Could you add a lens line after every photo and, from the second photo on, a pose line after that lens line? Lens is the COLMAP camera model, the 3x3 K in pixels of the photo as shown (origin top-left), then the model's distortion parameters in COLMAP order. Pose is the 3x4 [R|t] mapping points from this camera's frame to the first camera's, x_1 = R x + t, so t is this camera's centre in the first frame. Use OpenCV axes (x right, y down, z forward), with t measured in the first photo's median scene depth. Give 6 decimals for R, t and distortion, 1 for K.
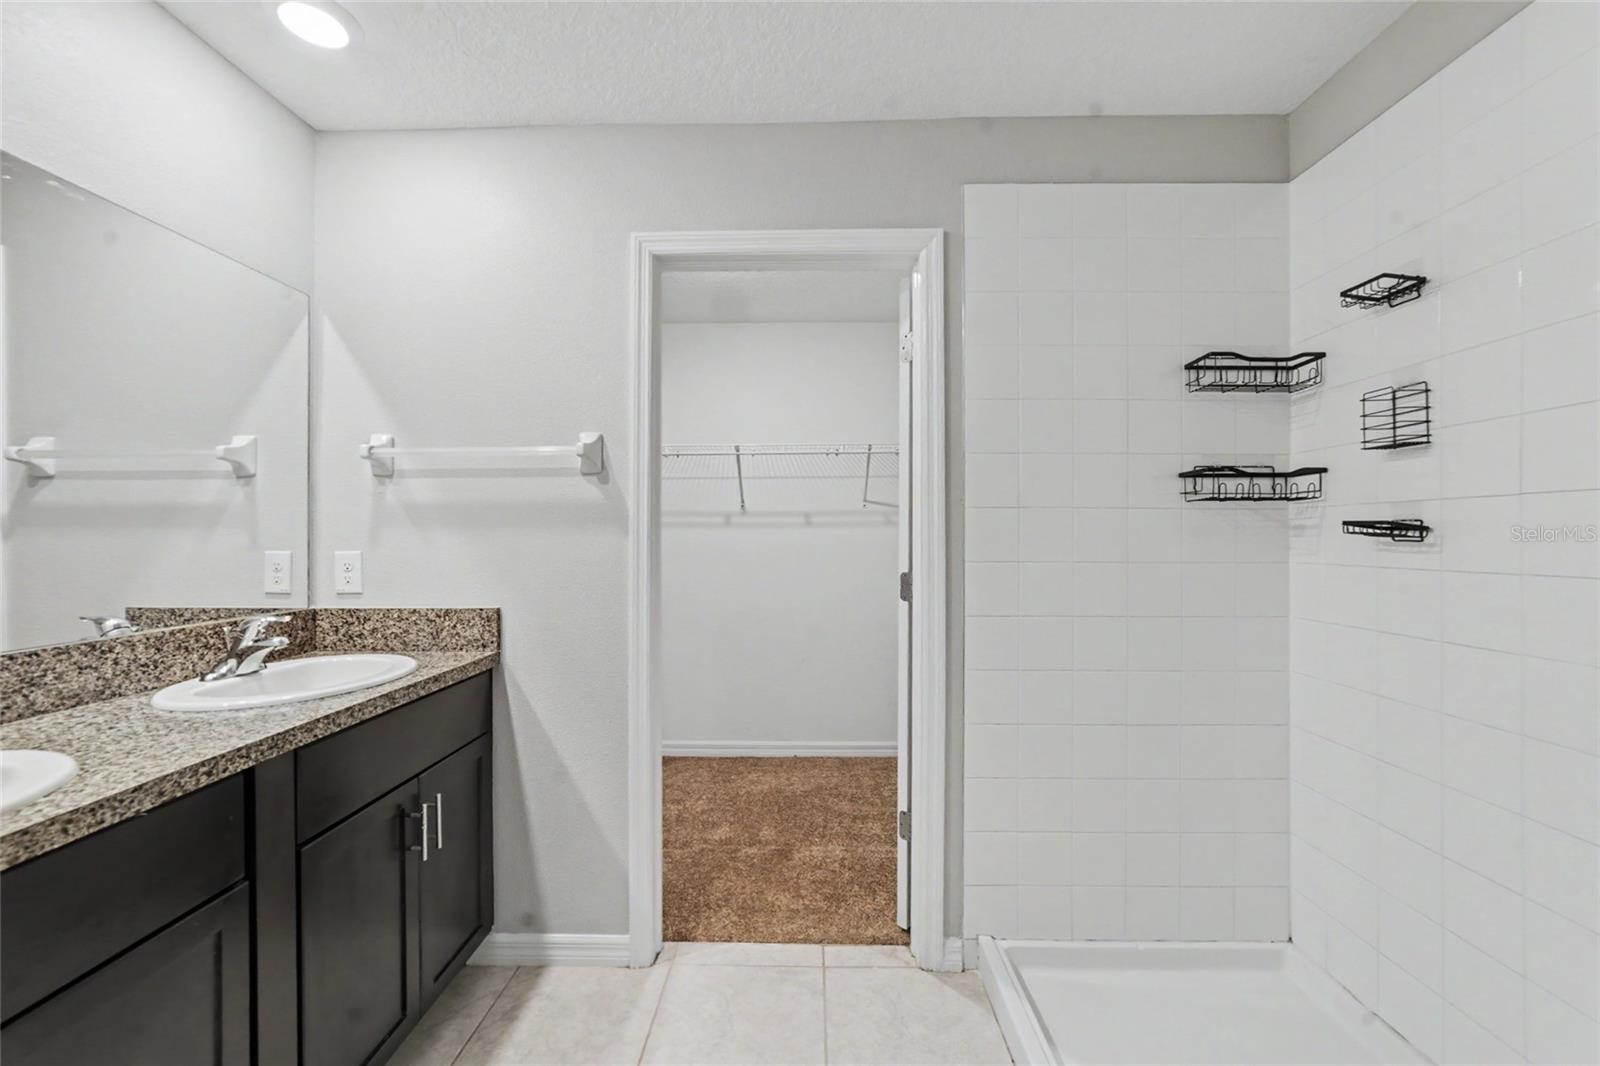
lens RADIAL K [[654.4, 0, 800.0], [0, 654.4, 533.0], [0, 0, 1]] dist [-0.001061, 0.006957]
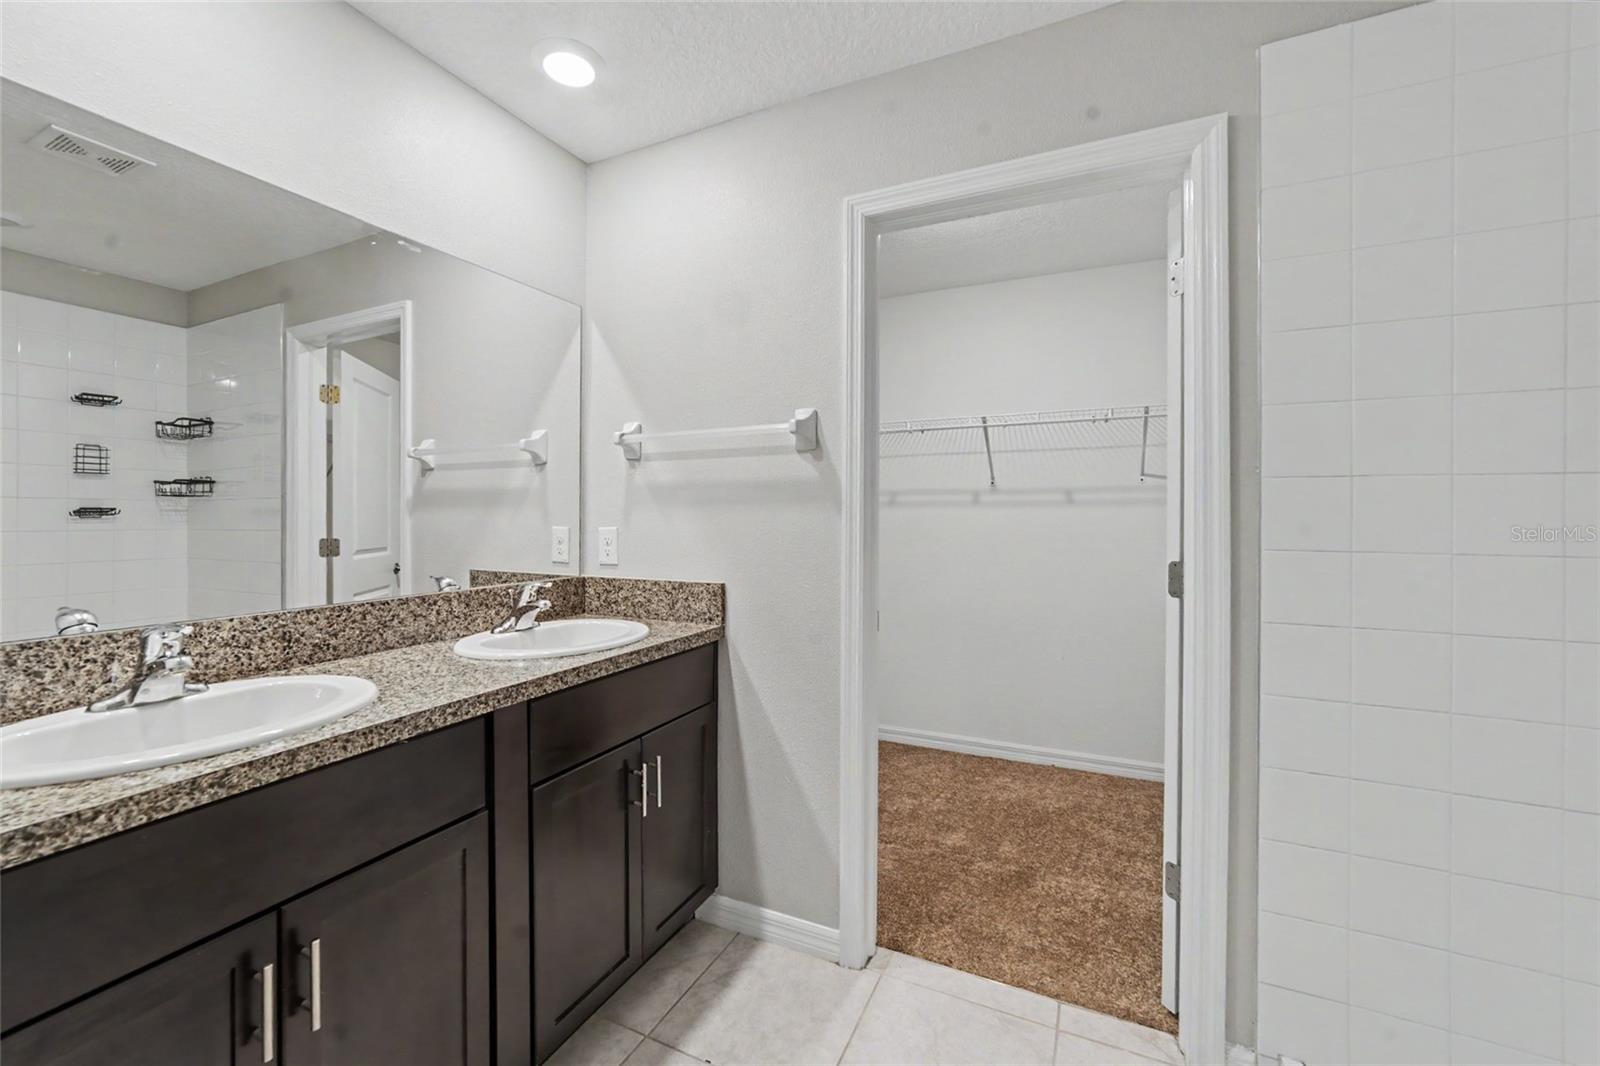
lens RADIAL K [[656.1, 0, 800.7], [0, 656.1, 512.9], [0, 0, 1]] dist [-0.009387, 0.006709]
pose [[0.912787, 0.000646, -0.408435, 0.077783], [-0.001244, 0.999999, -0.001200, 0.003776], [0.408434, 0.001603, 0.912786, 0.101652]]
